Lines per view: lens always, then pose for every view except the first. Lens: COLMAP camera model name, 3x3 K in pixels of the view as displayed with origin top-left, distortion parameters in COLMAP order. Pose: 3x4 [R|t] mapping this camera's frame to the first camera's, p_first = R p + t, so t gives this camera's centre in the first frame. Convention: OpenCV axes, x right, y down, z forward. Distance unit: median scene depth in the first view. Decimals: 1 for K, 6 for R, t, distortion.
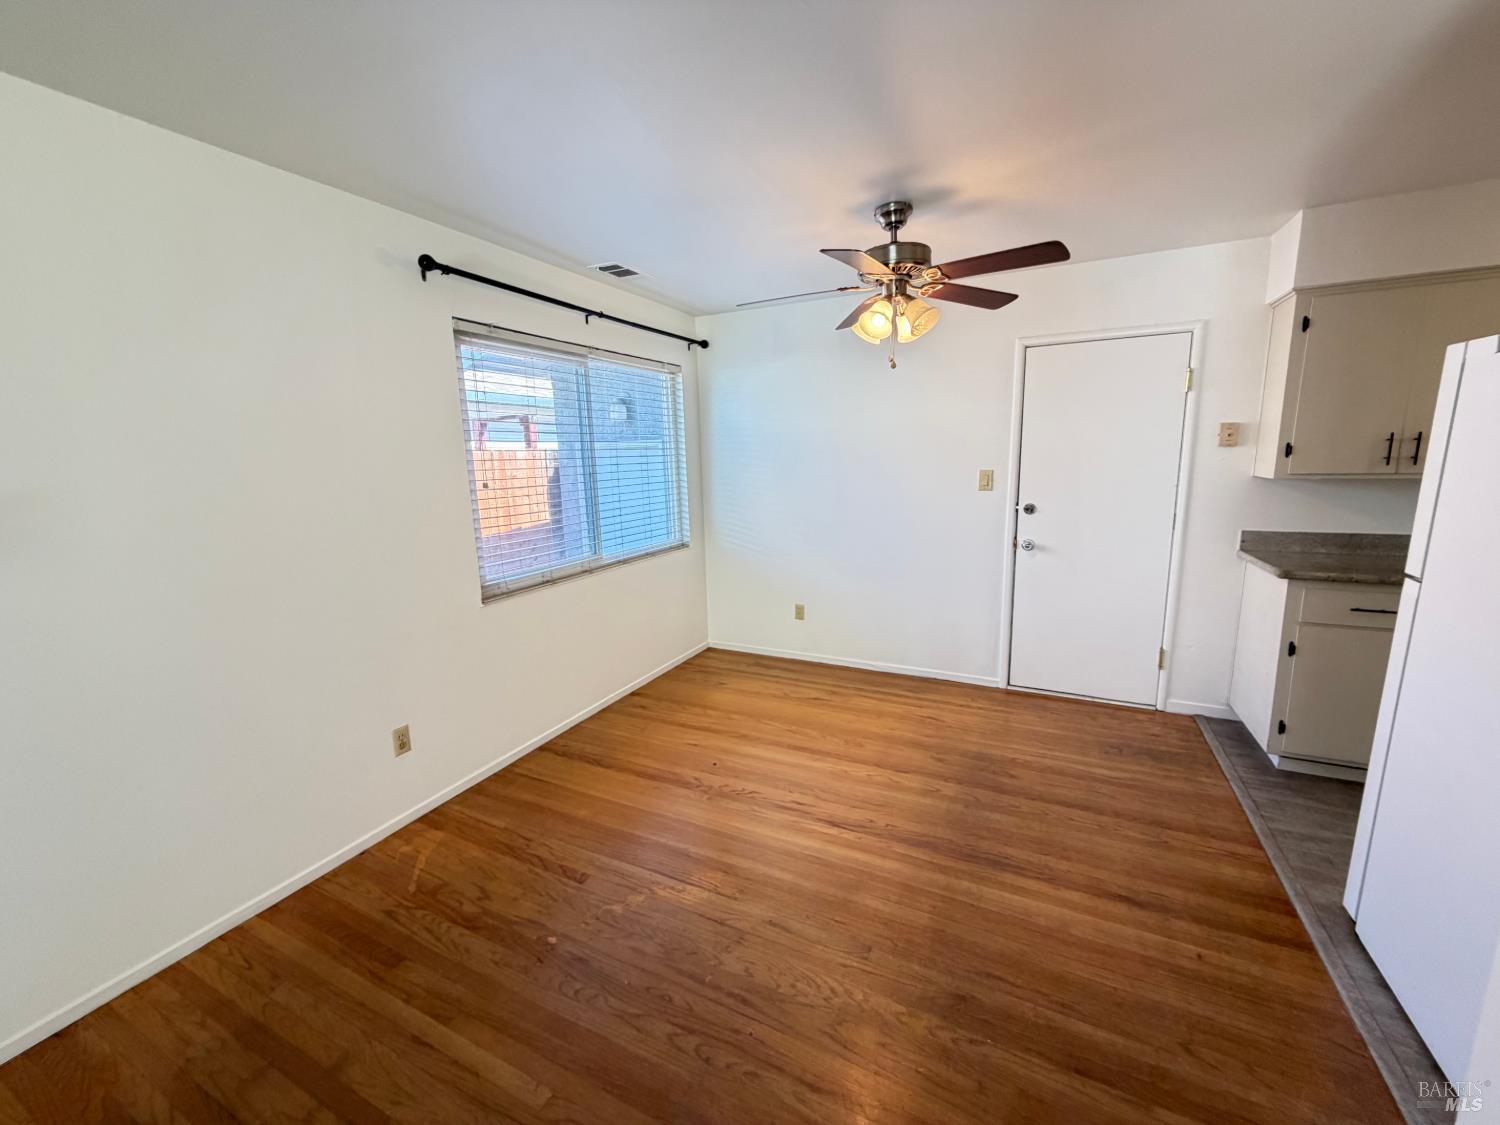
lens RADIAL K [[597.7, 0, 744.8], [0, 597.7, 562.4], [0, 0, 1]] dist [0.000293, 0.000202]
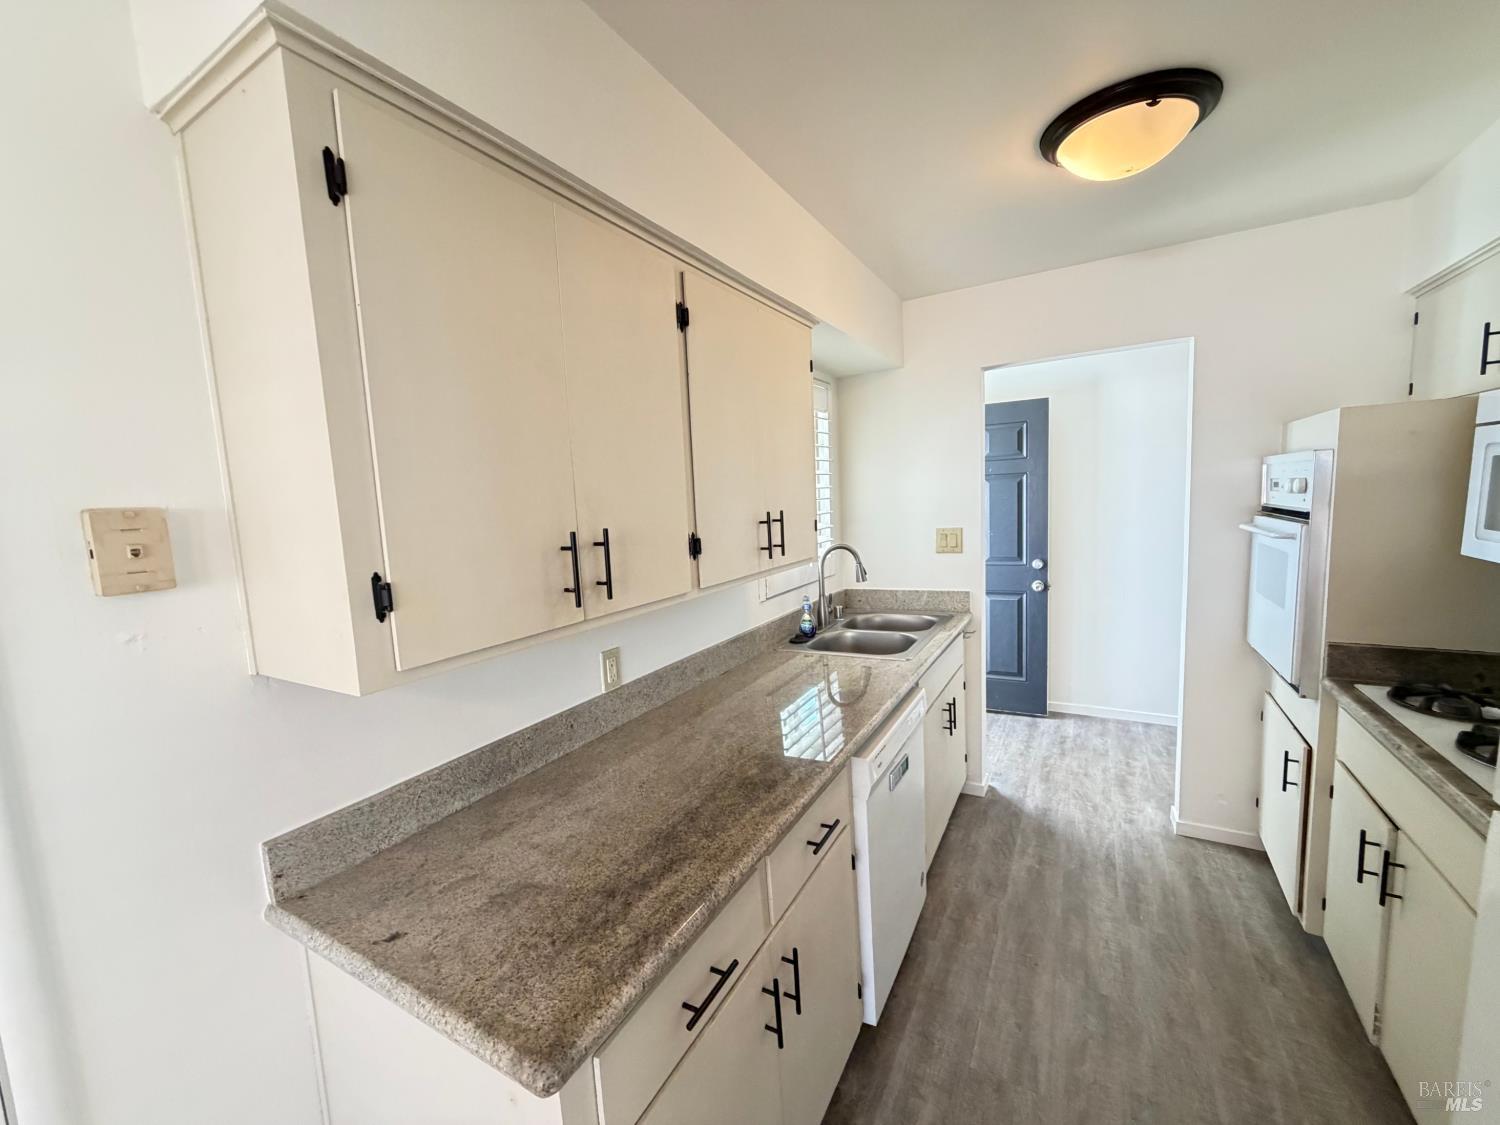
lens RADIAL K [[597.7, 0, 749.8], [0, 597.7, 561.7], [0, 0, 1]] dist [0.000293, 0.000202]
pose [[0.054467, -0.081635, 0.995173, 0.596139], [0.226683, 0.971641, 0.067298, -0.176282], [-0.972444, 0.221923, 0.071428, 0.763057]]
